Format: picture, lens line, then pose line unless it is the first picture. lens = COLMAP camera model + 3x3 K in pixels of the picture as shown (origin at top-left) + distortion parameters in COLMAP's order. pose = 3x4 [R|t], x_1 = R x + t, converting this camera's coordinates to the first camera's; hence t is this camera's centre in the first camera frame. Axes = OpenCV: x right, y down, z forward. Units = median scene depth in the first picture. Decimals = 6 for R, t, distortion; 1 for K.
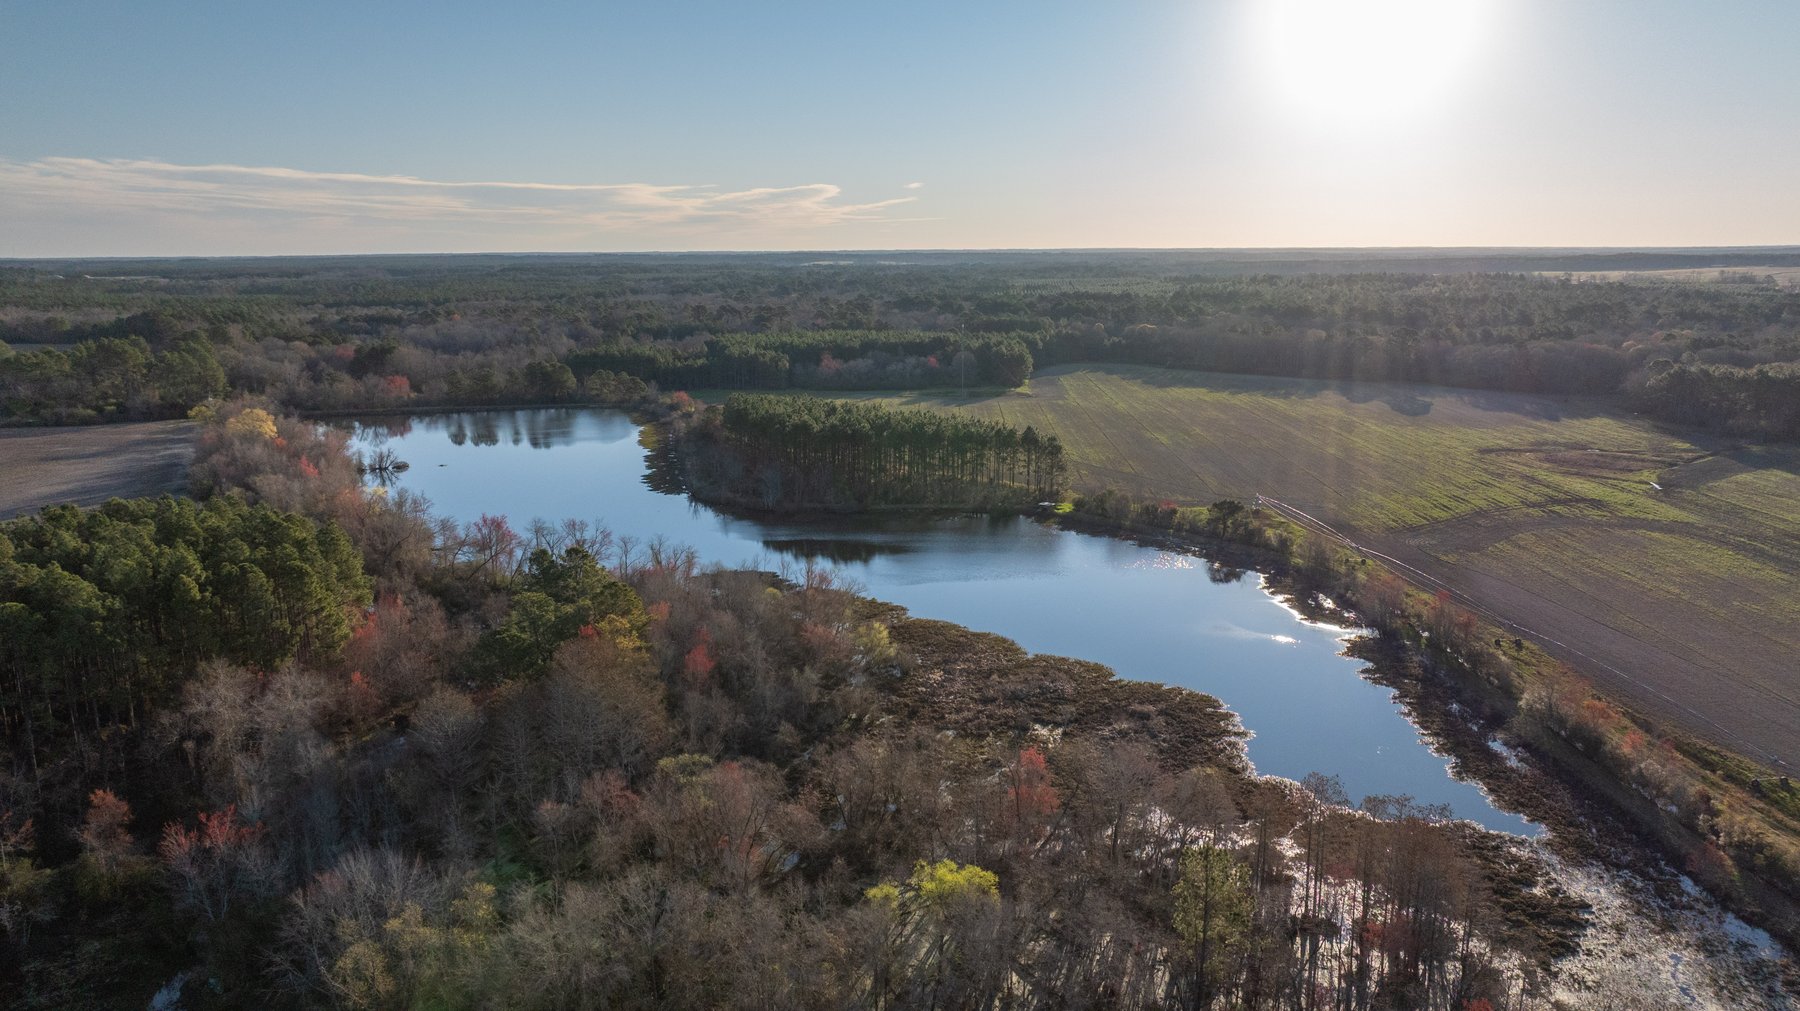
lens RADIAL K [[1238.3, 0, 900.0], [0, 1238.3, 505.5], [0, 0, 1]] dist [-0.005289, -0.026569]
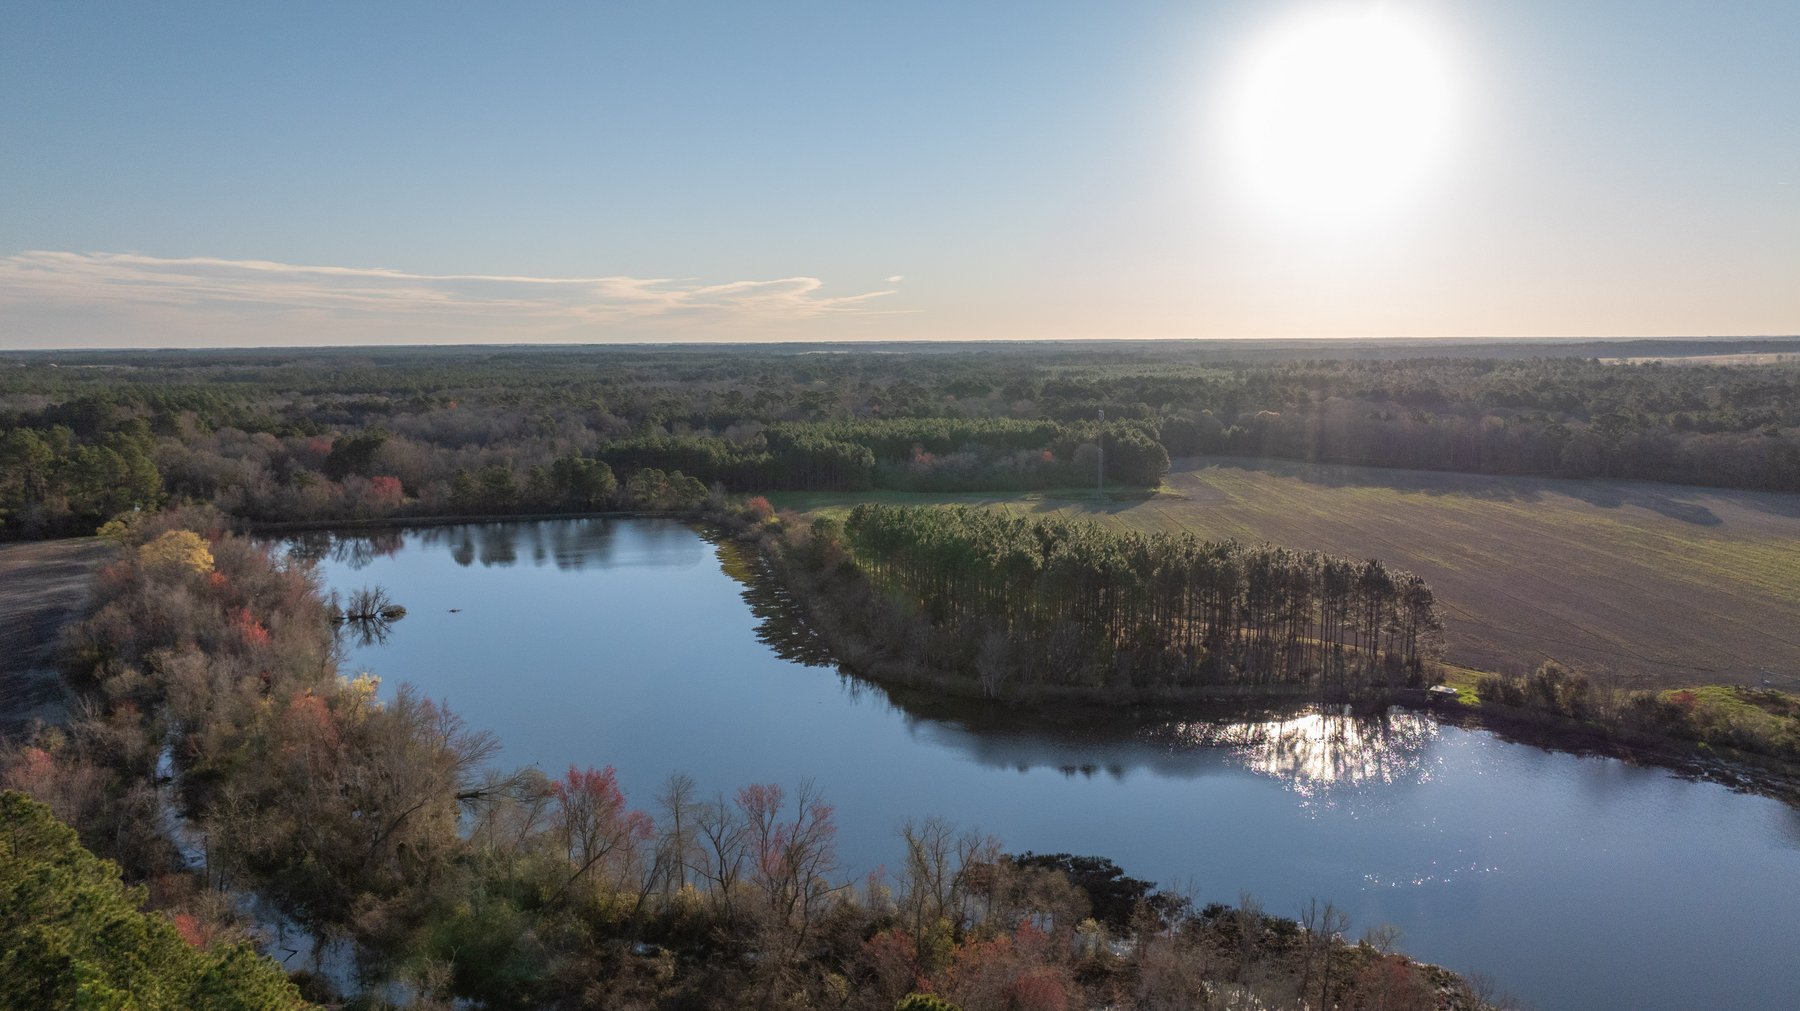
lens RADIAL K [[1235.7, 0, 900.0], [0, 1235.7, 505.5], [0, 0, 1]] dist [-0.007406, 0.006336]
pose [[0.999861, -0.003719, 0.016234, -0.089819], [0.004873, 0.997420, -0.071622, -0.027601], [-0.015926, 0.071691, 0.997300, 0.206308]]
